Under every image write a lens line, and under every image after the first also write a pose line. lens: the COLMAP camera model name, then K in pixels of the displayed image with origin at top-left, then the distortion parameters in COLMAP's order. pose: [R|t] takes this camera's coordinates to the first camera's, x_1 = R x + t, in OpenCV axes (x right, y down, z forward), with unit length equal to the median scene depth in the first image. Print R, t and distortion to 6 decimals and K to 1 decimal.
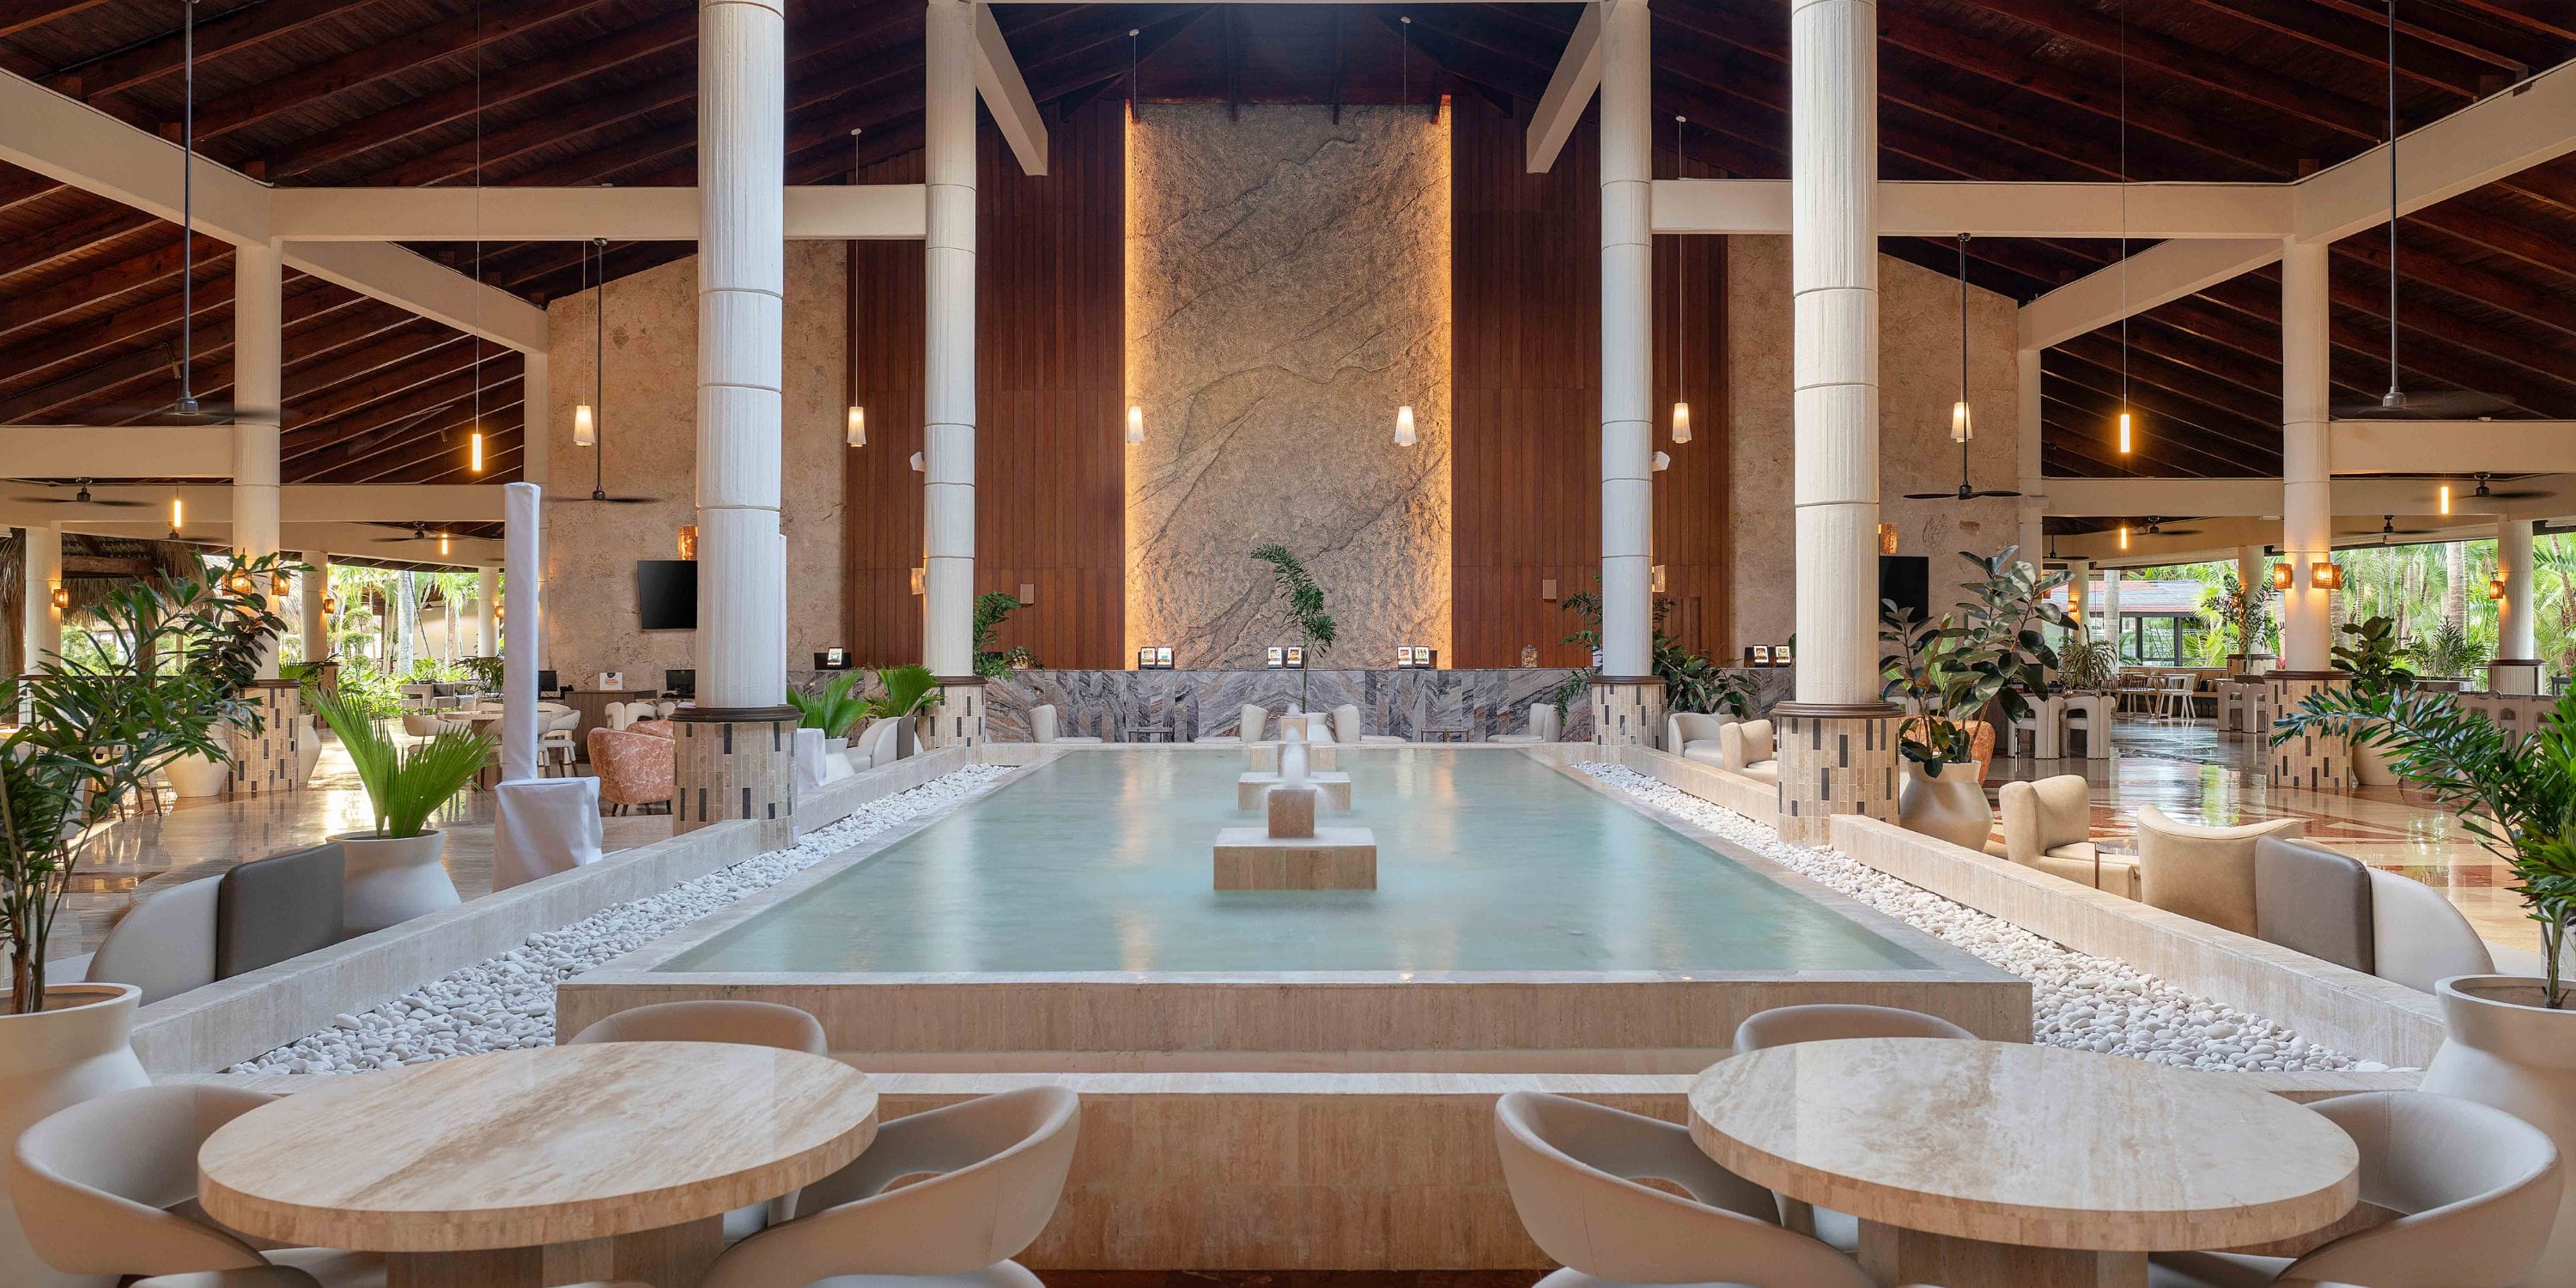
lens RADIAL K [[8547.7, 0, 1288.0], [0, 8547.7, 644.0], [0, 0, 1]] dist [-0.300488, -2.261548]
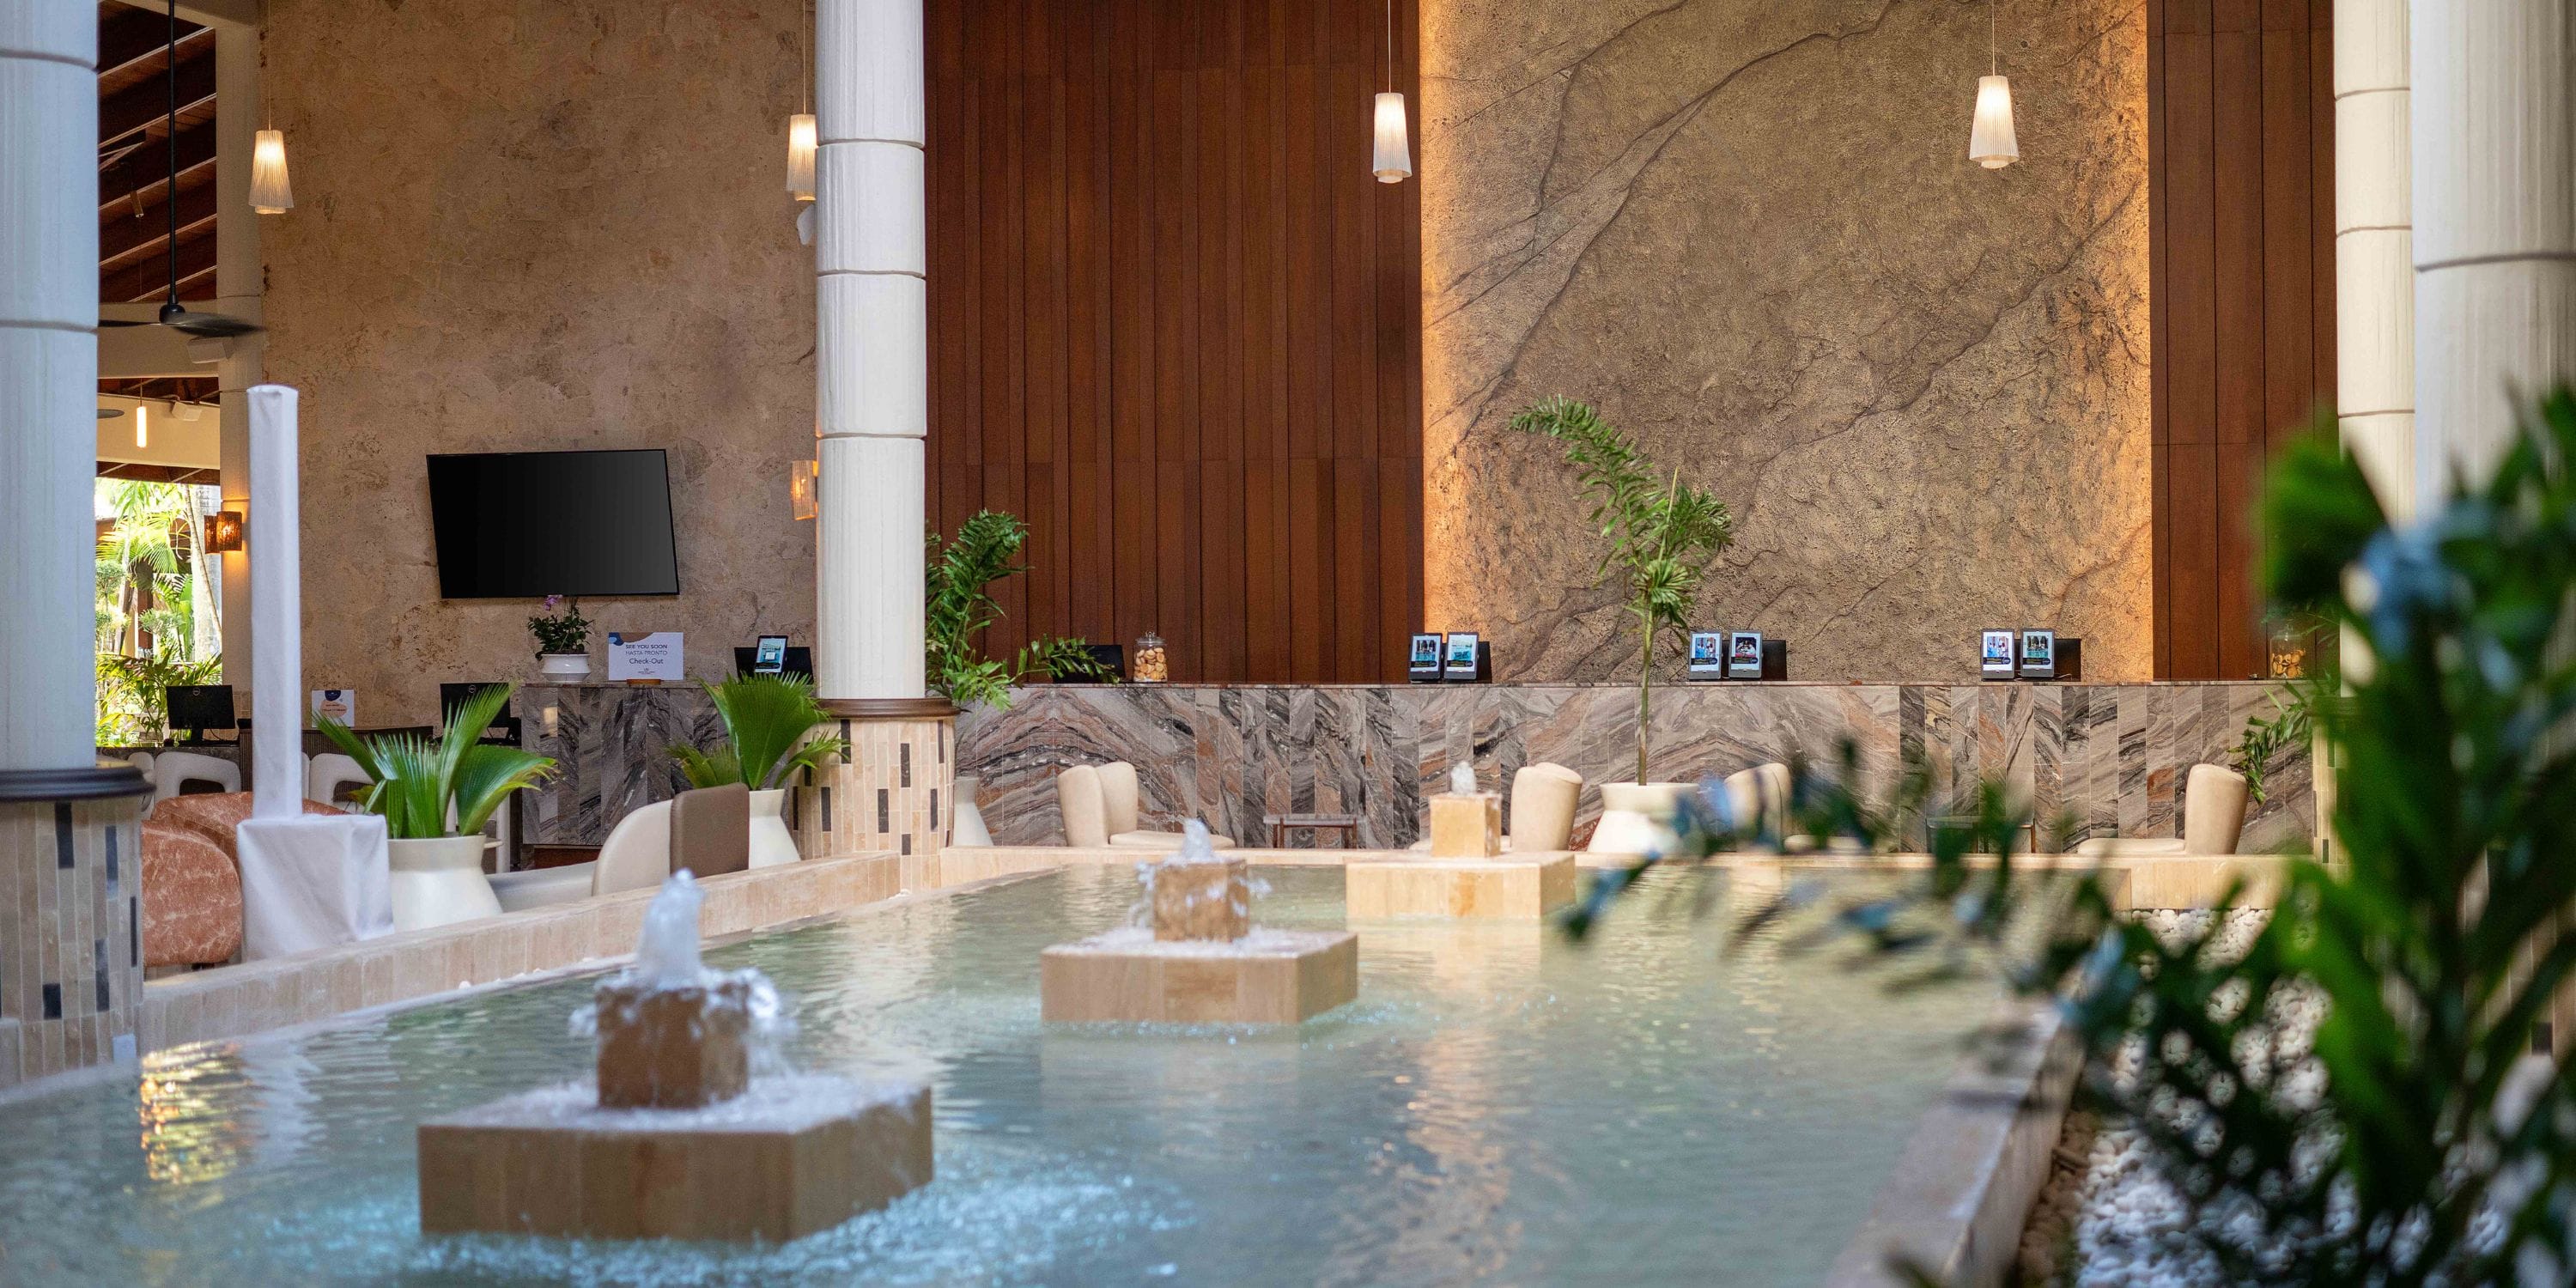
lens RADIAL K [[8547.7, 0, 1288.0], [0, 8547.7, 644.0], [0, 0, 1]] dist [-0.300488, -2.261548]
pose [[0.838471, -0.002450, -0.544941, 0.219461], [0.002400, 0.999997, -0.000804, 0.001274], [0.544941, -0.000633, 0.838474, 0.618648]]
